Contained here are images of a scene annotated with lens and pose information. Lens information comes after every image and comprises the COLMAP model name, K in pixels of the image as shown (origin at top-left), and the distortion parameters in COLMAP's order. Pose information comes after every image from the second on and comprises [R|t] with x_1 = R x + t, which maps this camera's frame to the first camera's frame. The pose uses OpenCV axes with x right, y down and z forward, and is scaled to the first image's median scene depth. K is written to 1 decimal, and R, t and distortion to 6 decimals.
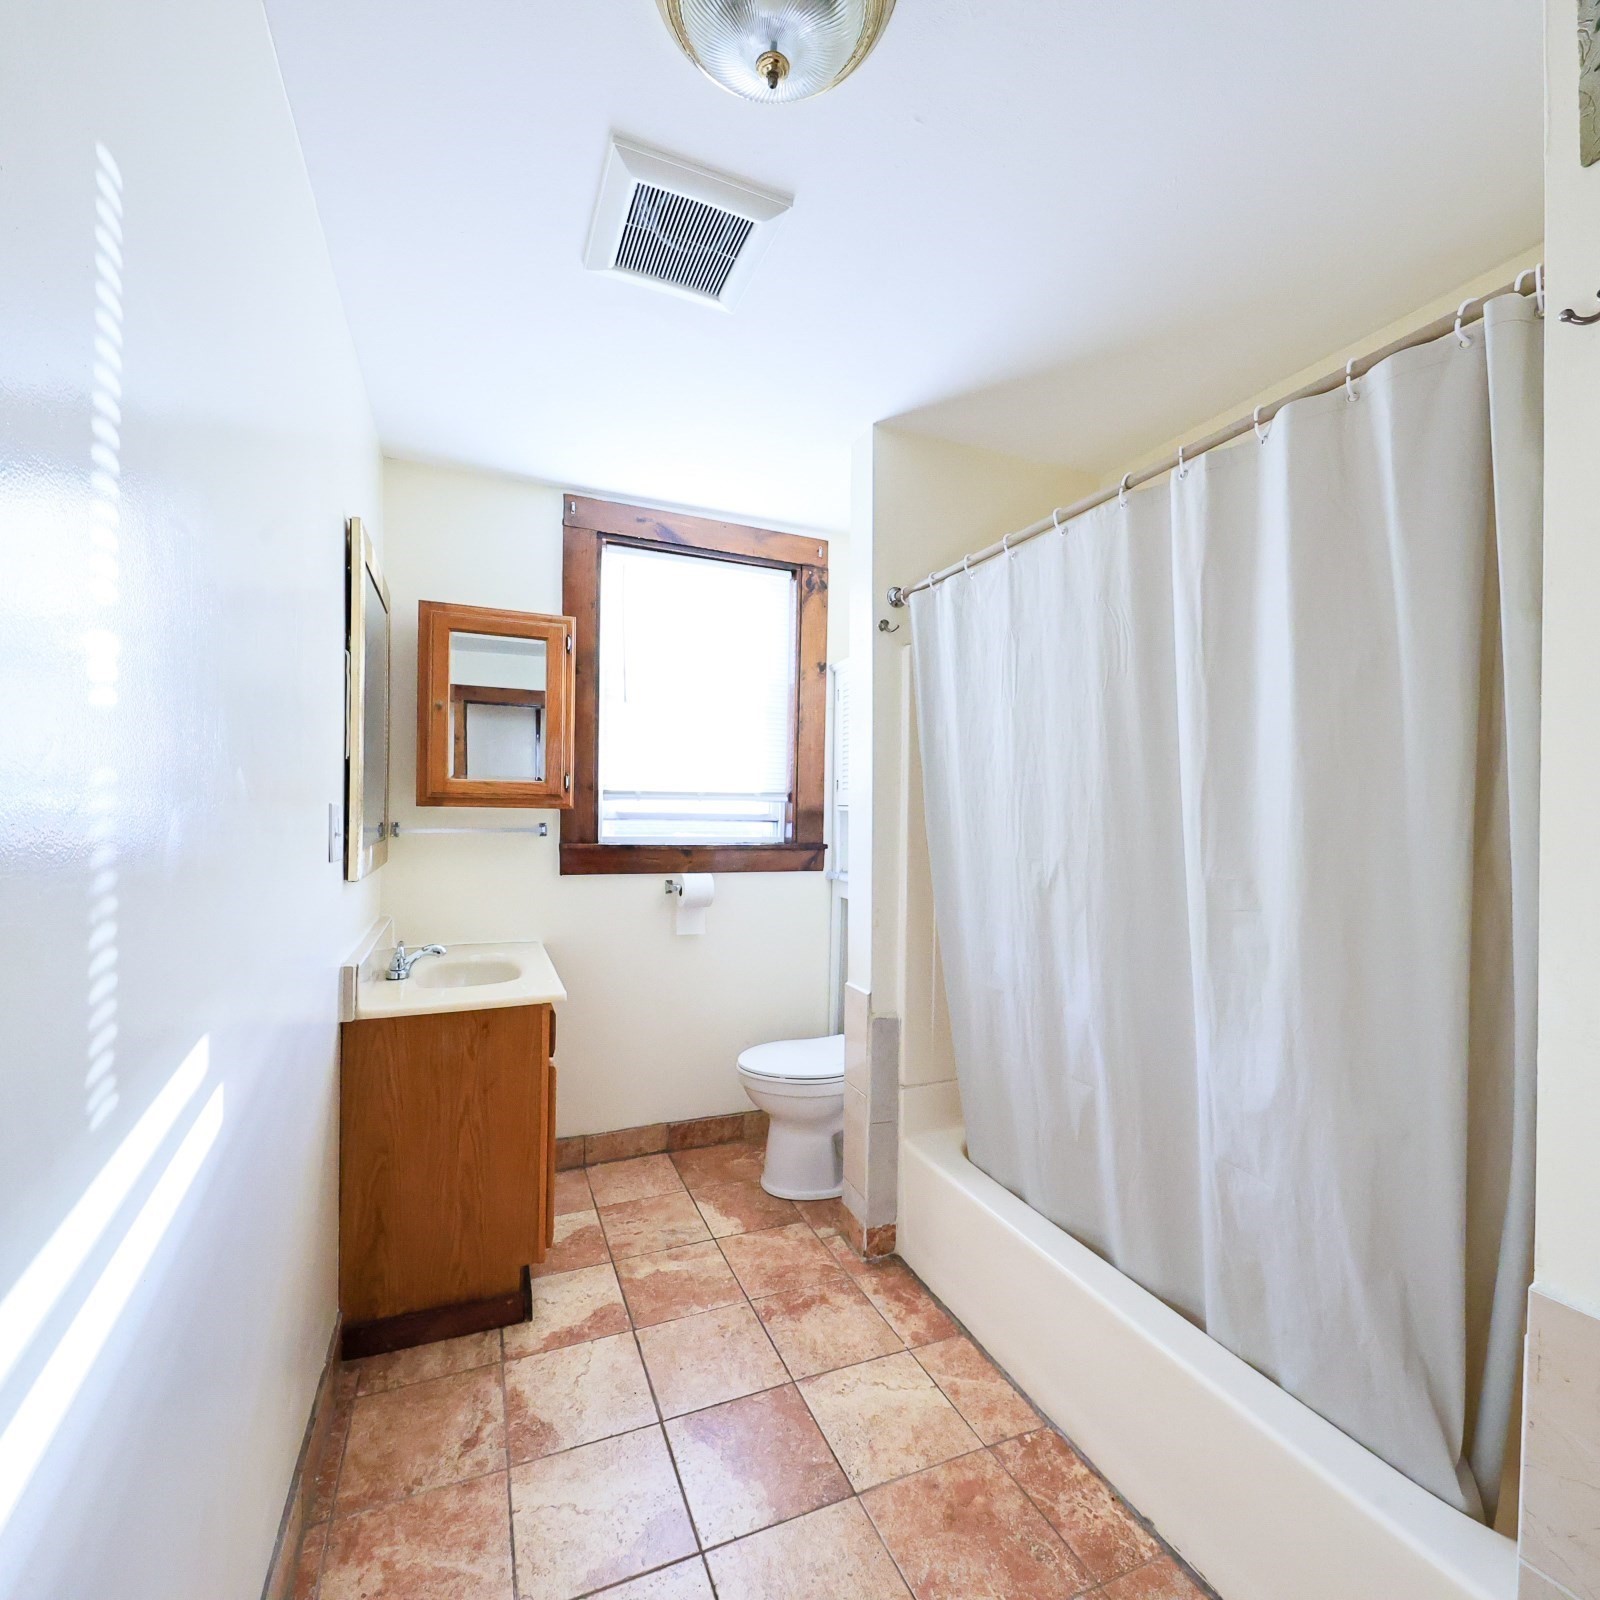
lens RADIAL K [[748.4, 0, 780.8], [0, 748.4, 817.6], [0, 0, 1]] dist [0.009319, -0.007199]
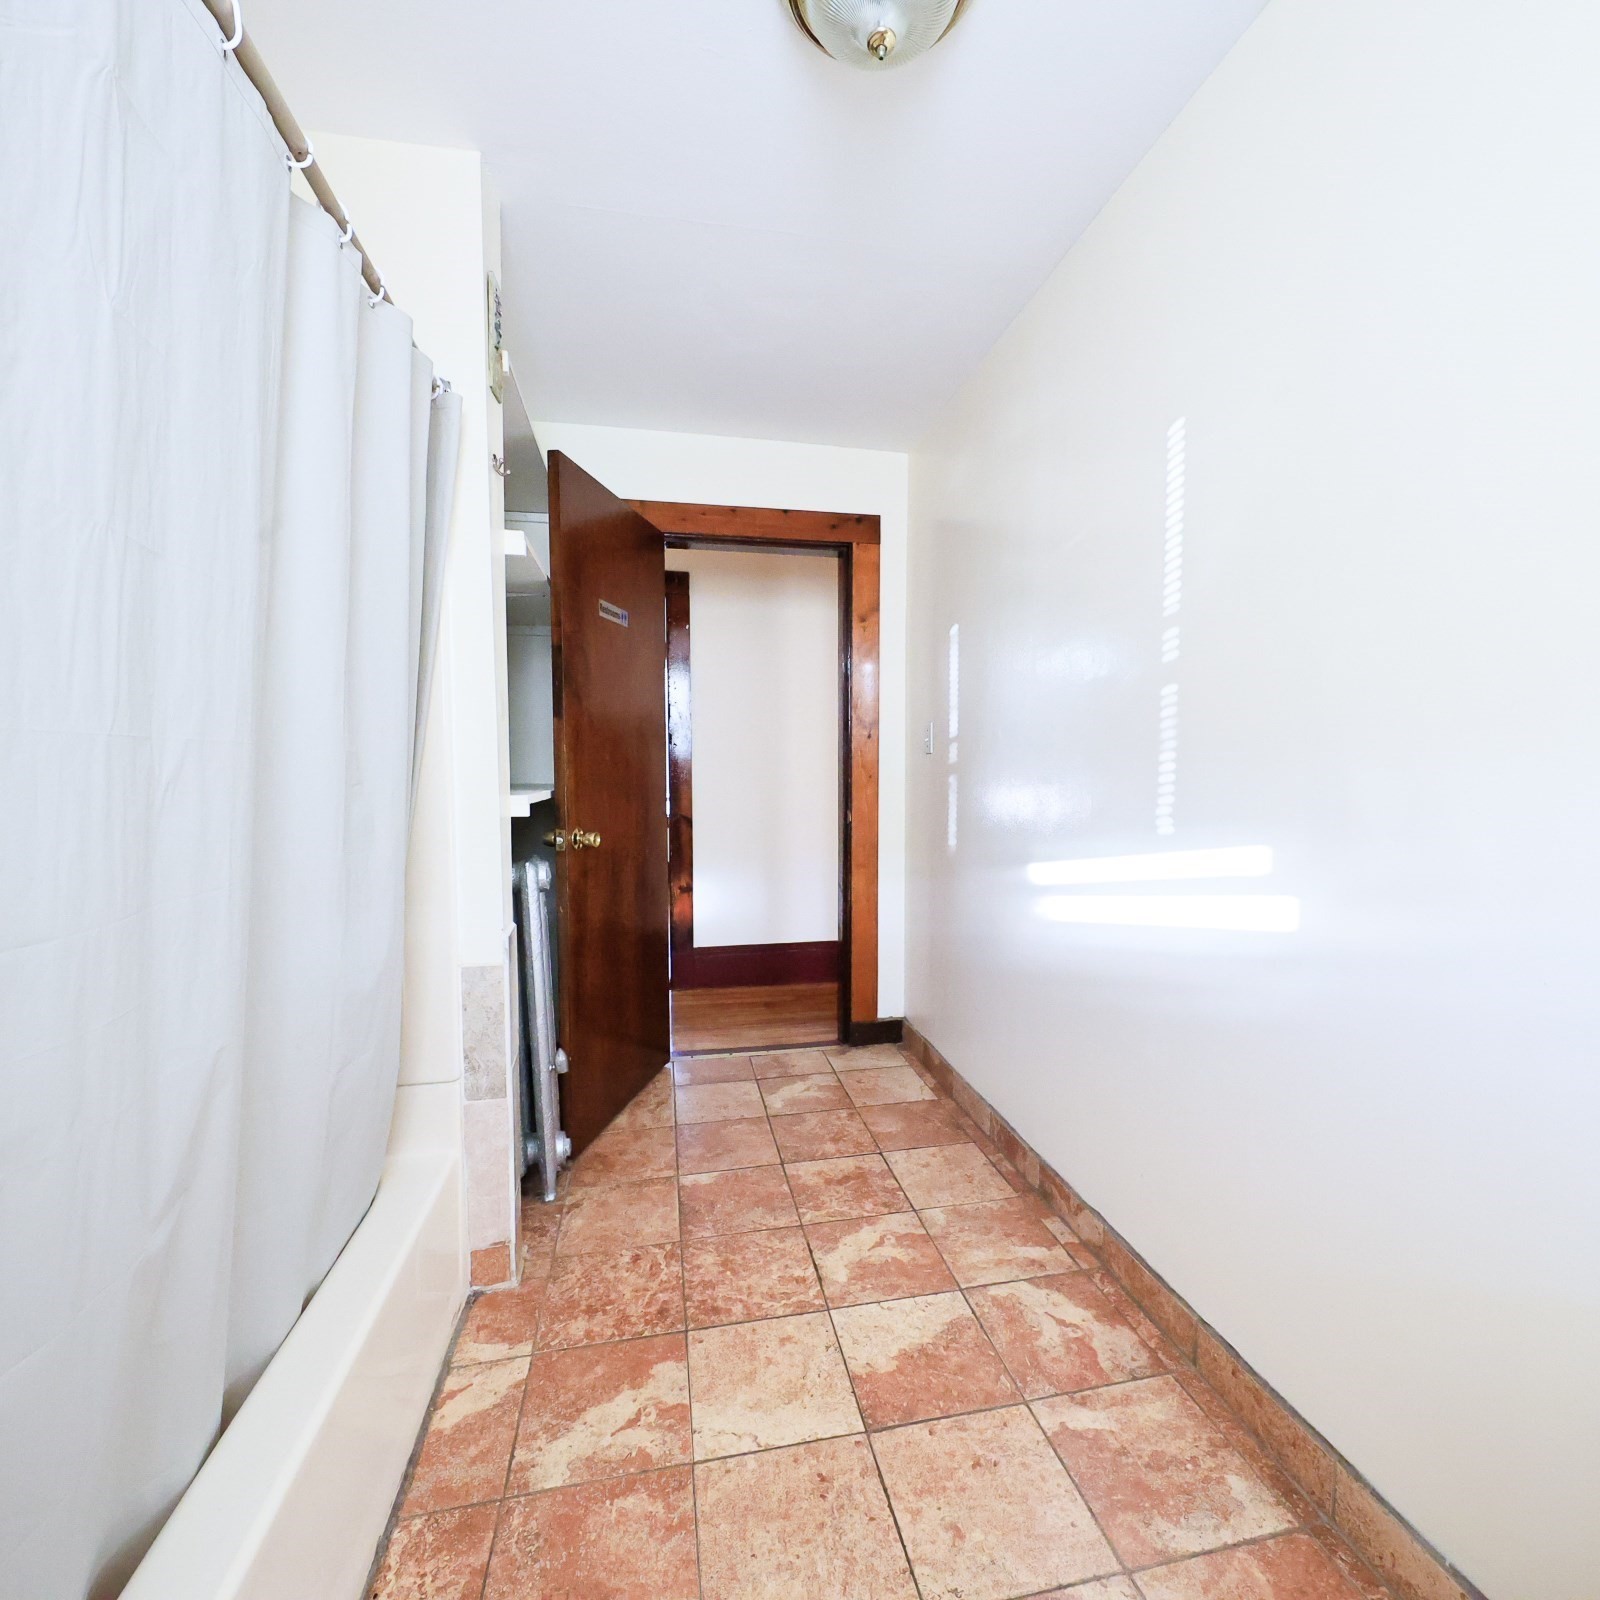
lens RADIAL K [[748.9, 0, 783.3], [0, 748.9, 807.8], [0, 0, 1]] dist [0.010871, -0.006776]
pose [[-0.975590, -0.019439, 0.218740, -0.064750], [-0.004588, 0.997661, 0.068195, 0.046313], [-0.219554, 0.065527, -0.973397, 1.007397]]
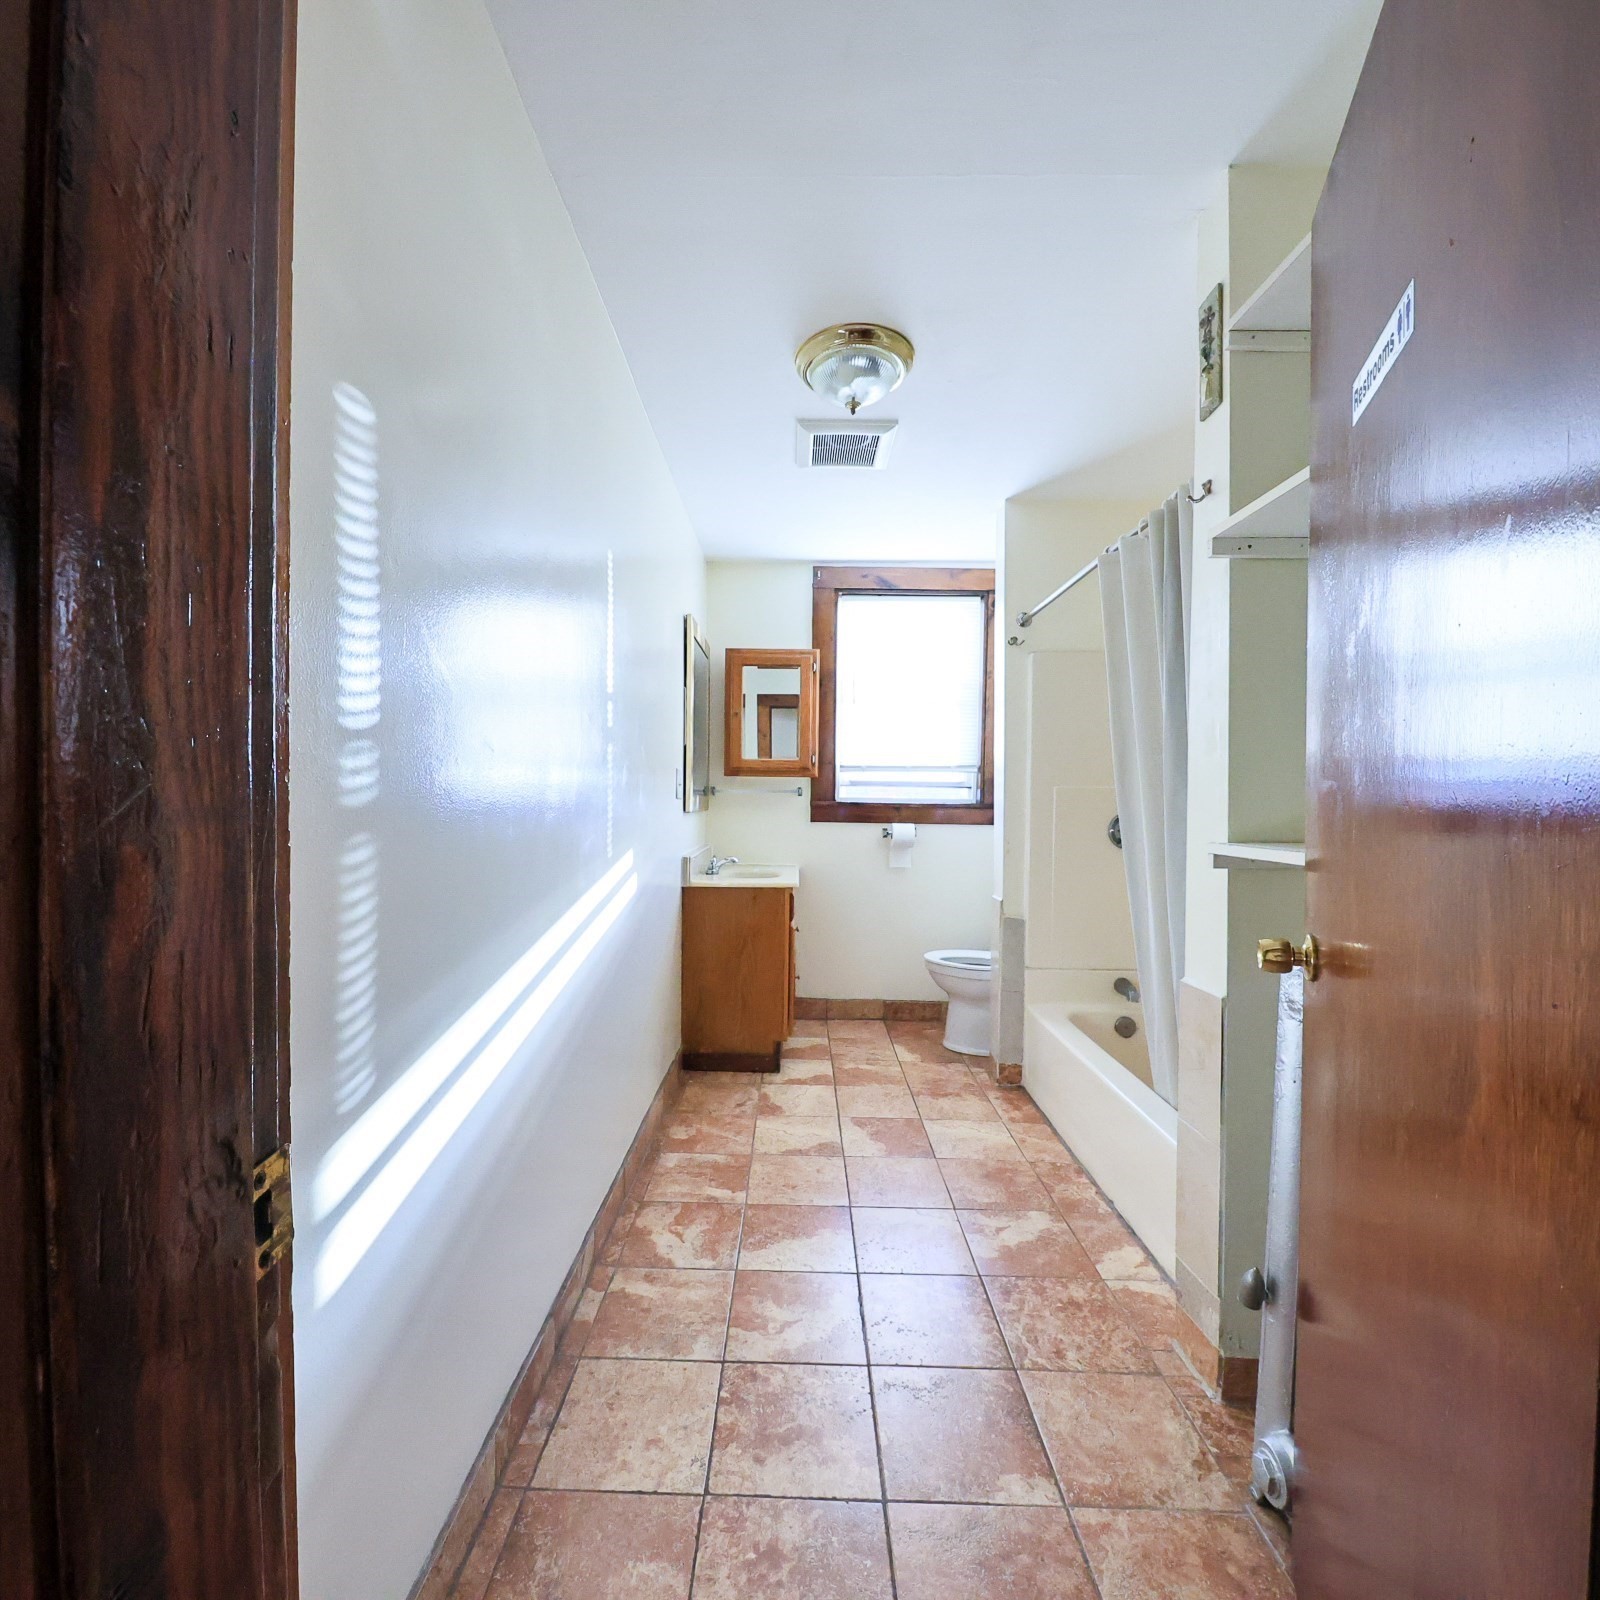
lens RADIAL K [[747.2, 0, 783.9], [0, 747.2, 830.9], [0, 0, 1]] dist [0.010202, -0.007891]
pose [[0.917050, 0.013688, -0.398538, 0.290518], [-0.003280, 0.999636, 0.026785, 0.062613], [0.398759, -0.023256, 0.916761, -0.451901]]
